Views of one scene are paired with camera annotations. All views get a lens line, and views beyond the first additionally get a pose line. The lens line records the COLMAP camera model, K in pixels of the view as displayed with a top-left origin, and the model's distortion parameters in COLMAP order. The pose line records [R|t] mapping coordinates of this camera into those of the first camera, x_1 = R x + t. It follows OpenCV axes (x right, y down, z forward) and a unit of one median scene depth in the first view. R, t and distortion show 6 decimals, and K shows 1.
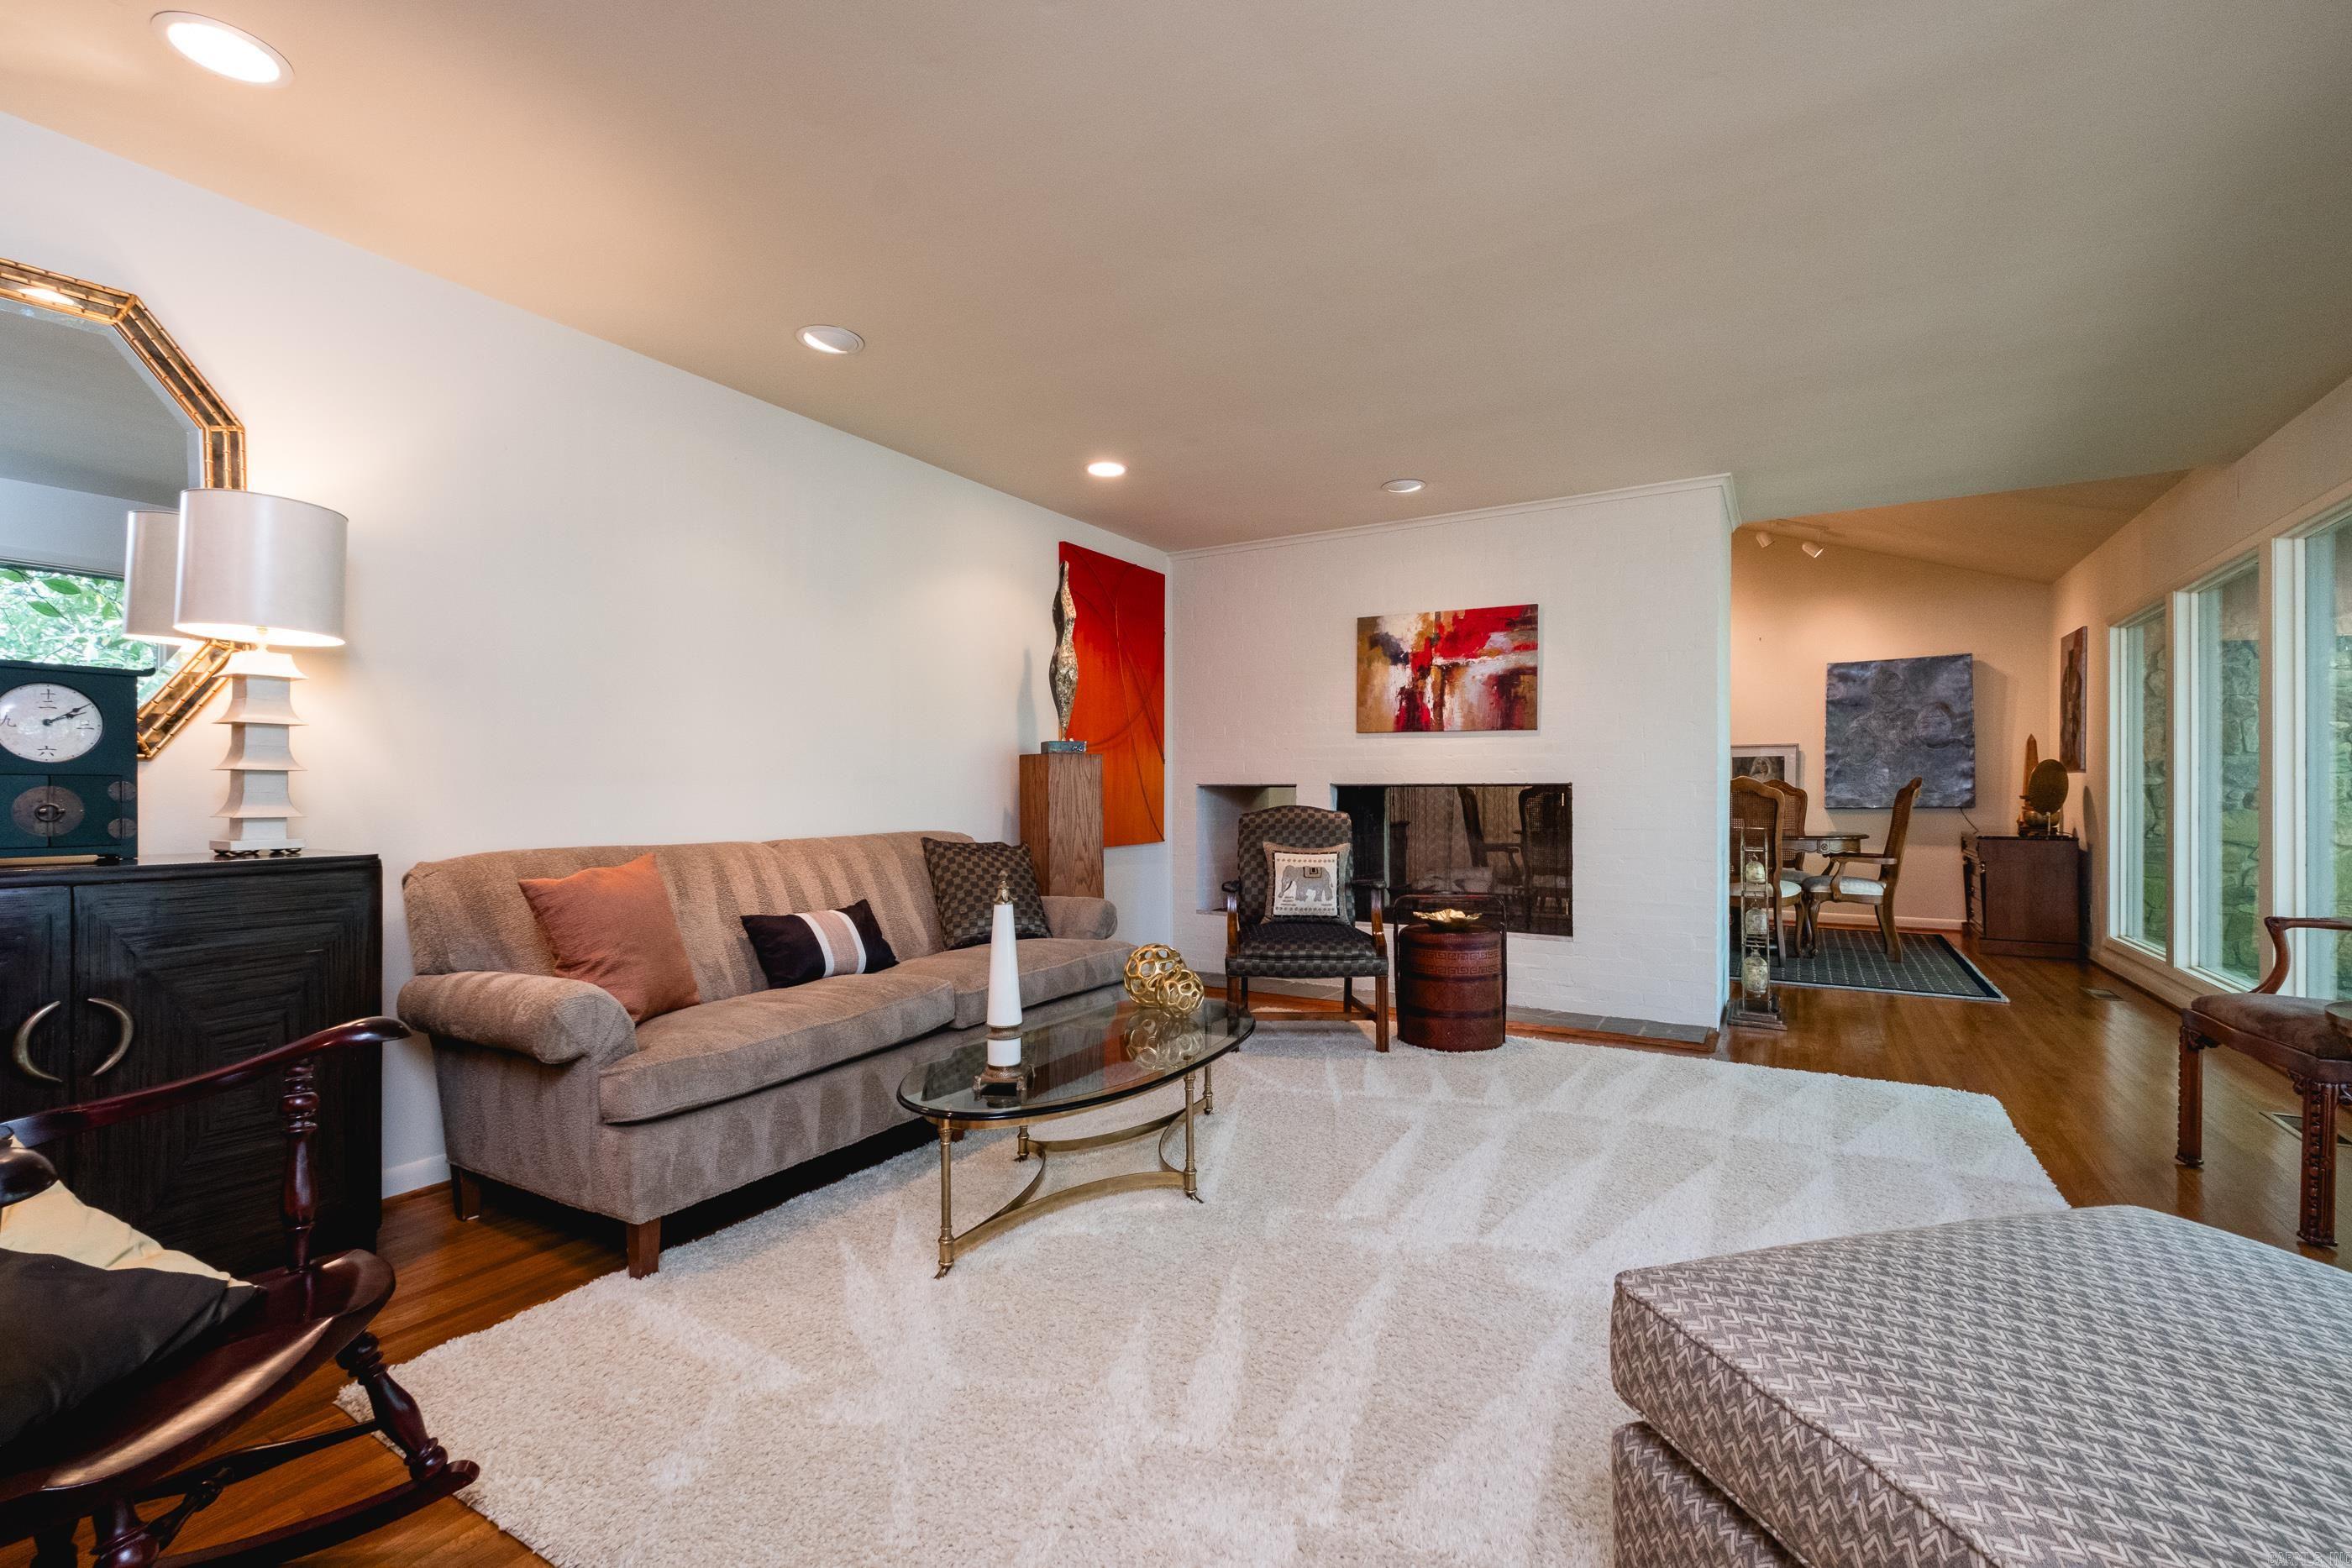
lens RADIAL K [[1021.4, 0, 1171.1], [0, 1021.4, 784.2], [0, 0, 1]] dist [0.007047, -0.005127]
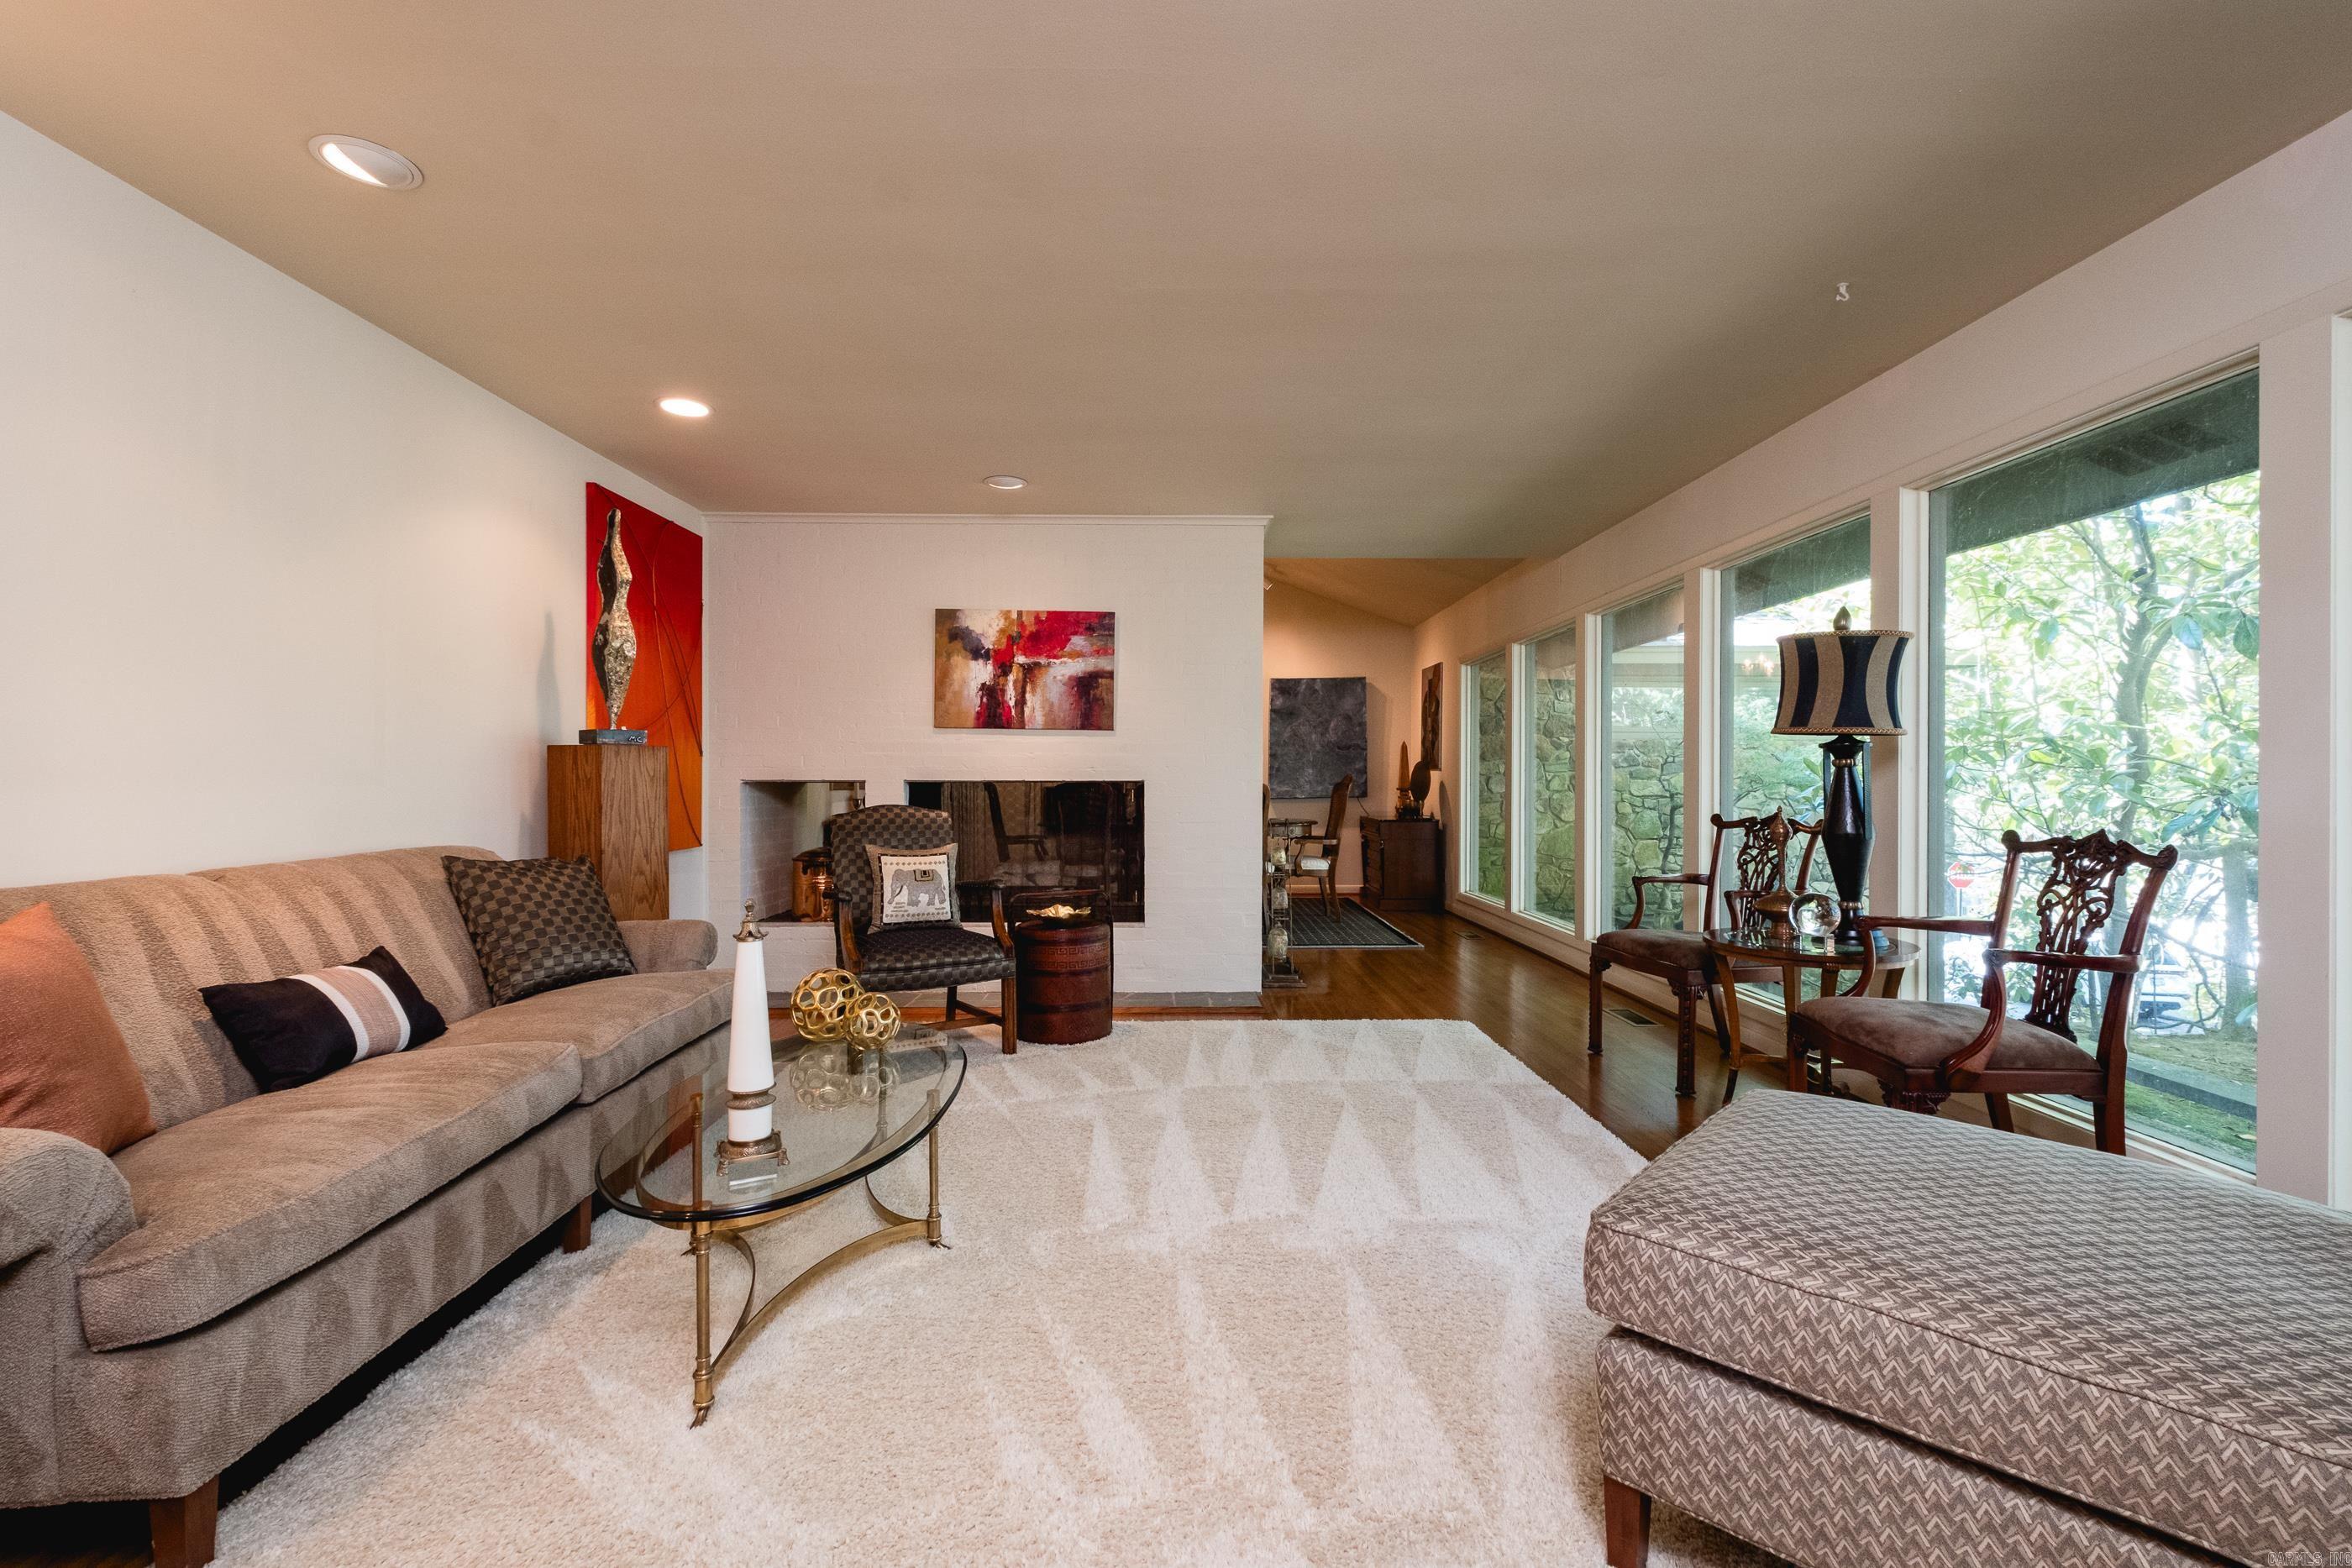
lens RADIAL K [[1021.4, 0, 1187.1], [0, 1021.4, 777.1], [0, 0, 1]] dist [0.007047, -0.005127]
pose [[0.845033, 0.002518, 0.534708, -0.167543], [-0.005074, 0.999982, 0.003310, -0.009916], [-0.534689, -0.005510, 0.845031, 0.068238]]
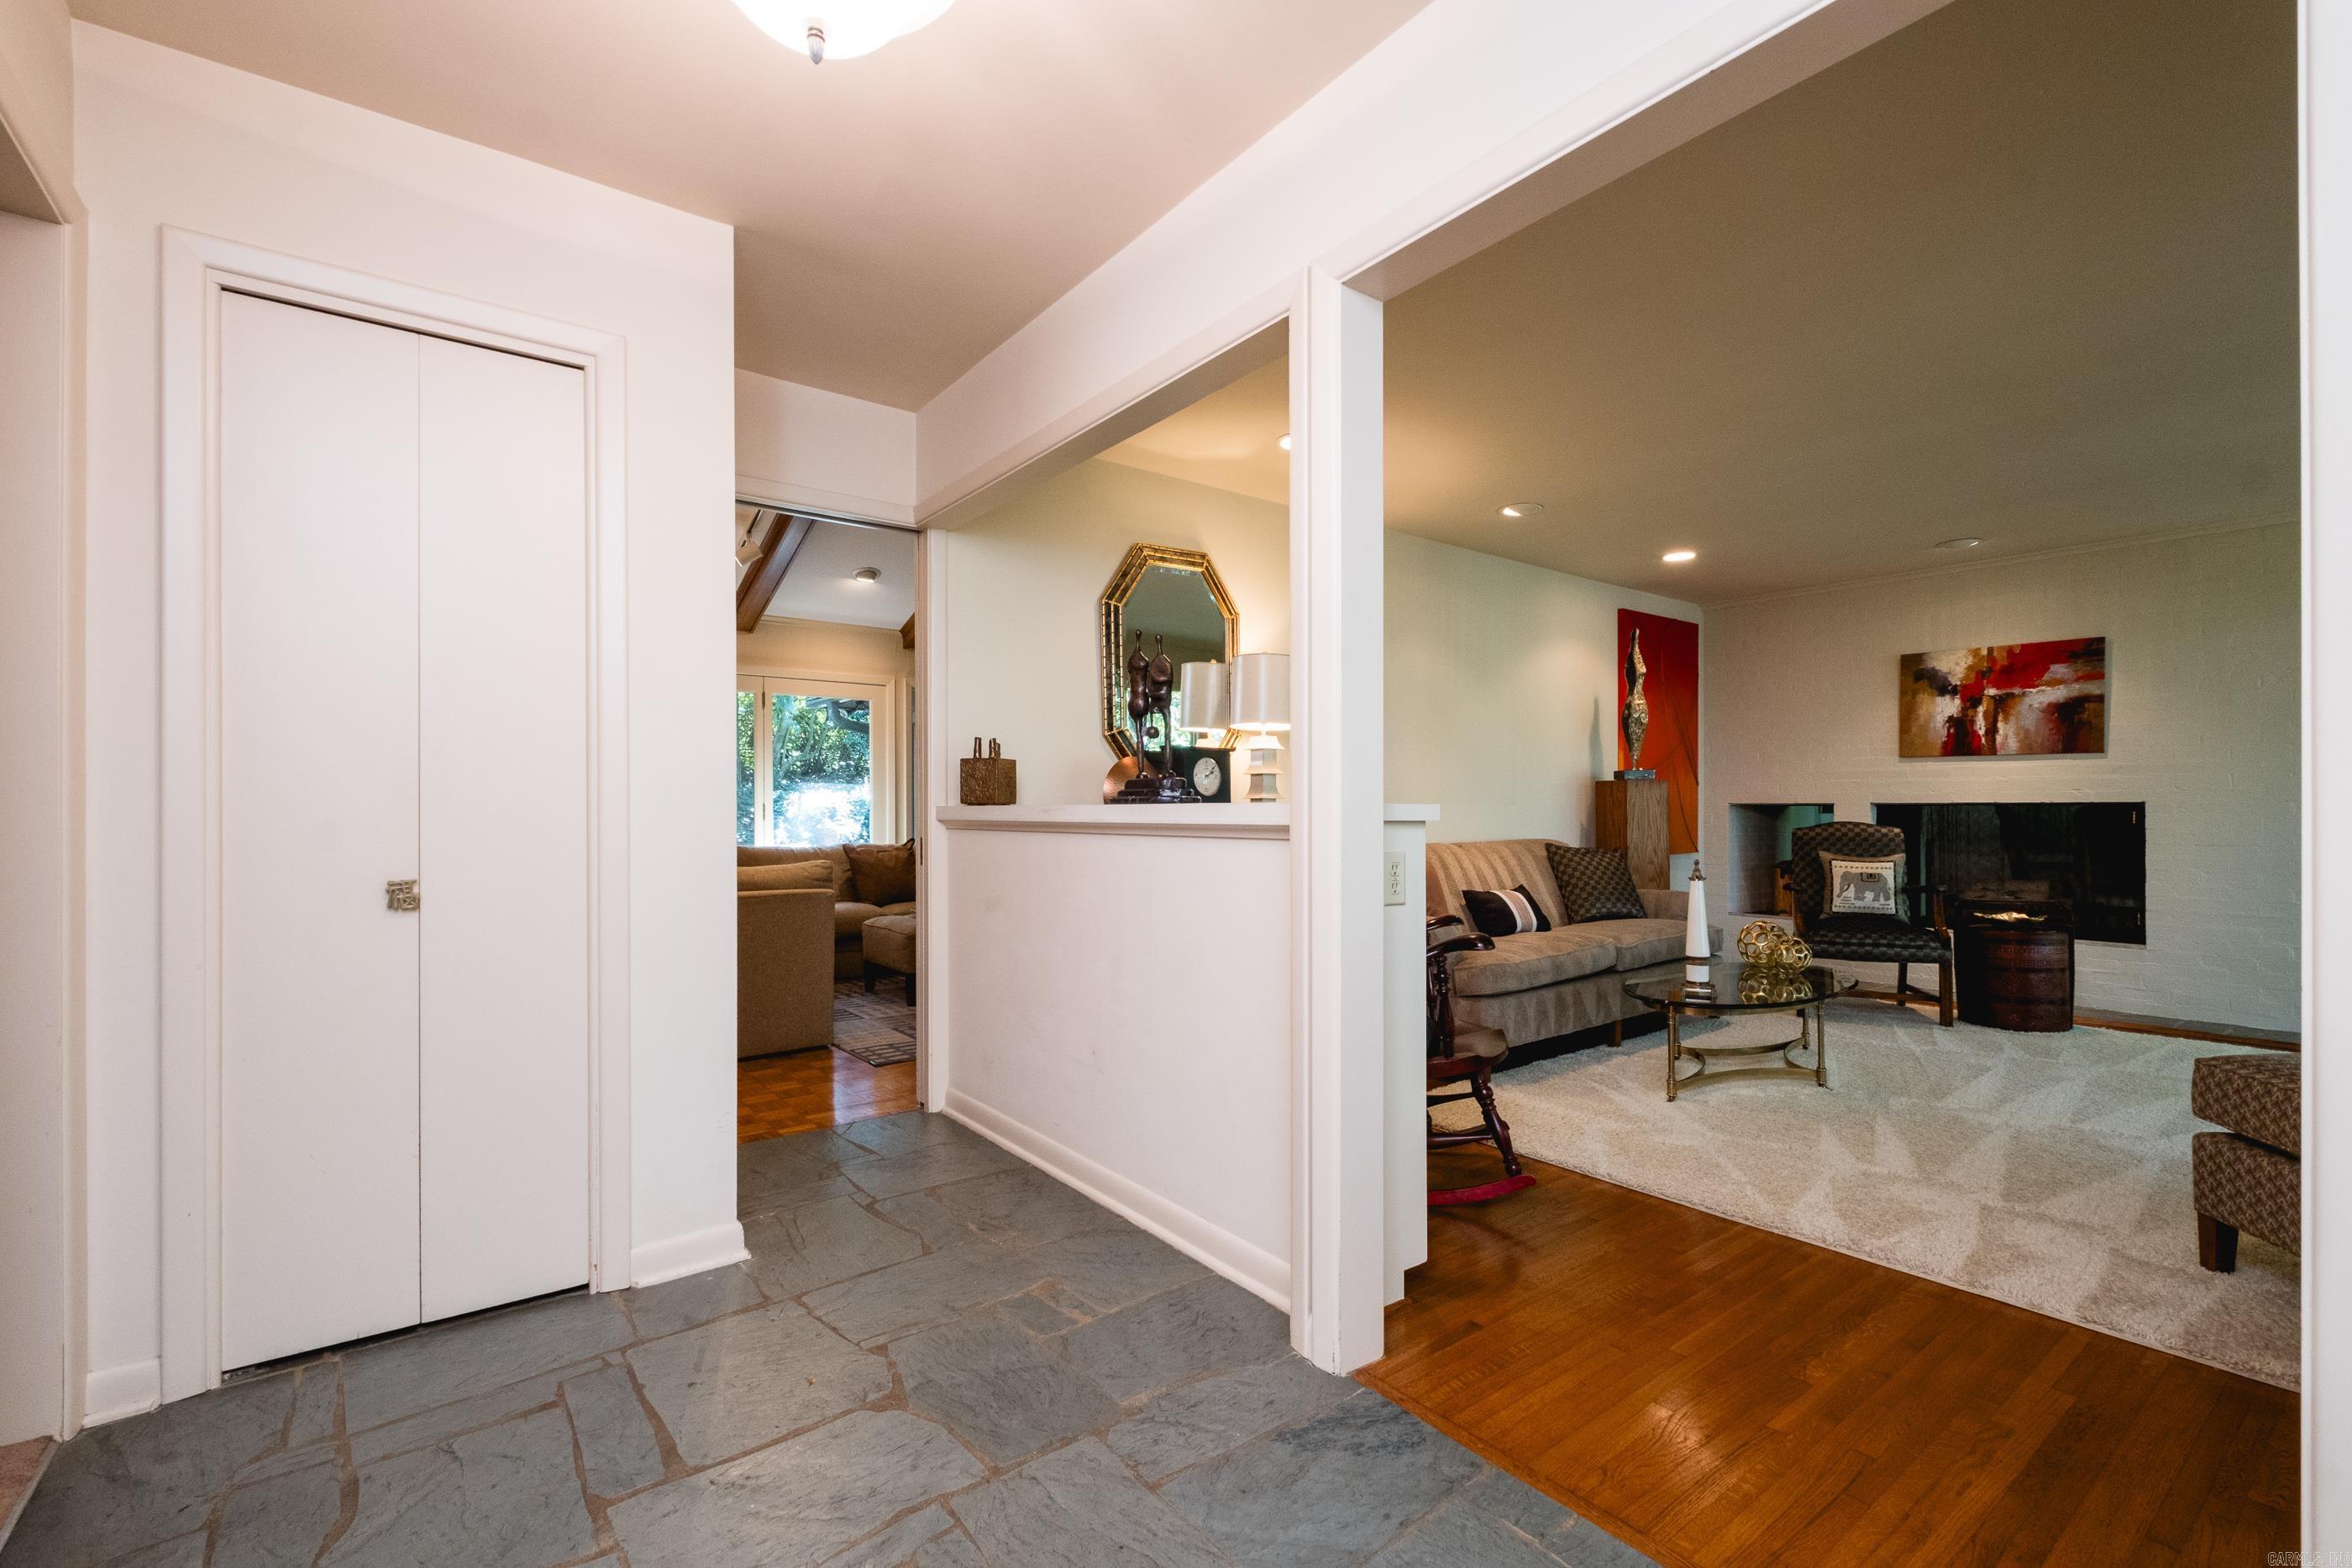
lens RADIAL K [[1021.4, 0, 1176.2], [0, 1021.4, 804.5], [0, 0, 1]] dist [0.007047, -0.005127]
pose [[0.930320, -0.000805, -0.366748, -0.182733], [0.001927, 0.999995, 0.002691, -0.003975], [0.366743, -0.003210, 0.930317, -0.424440]]
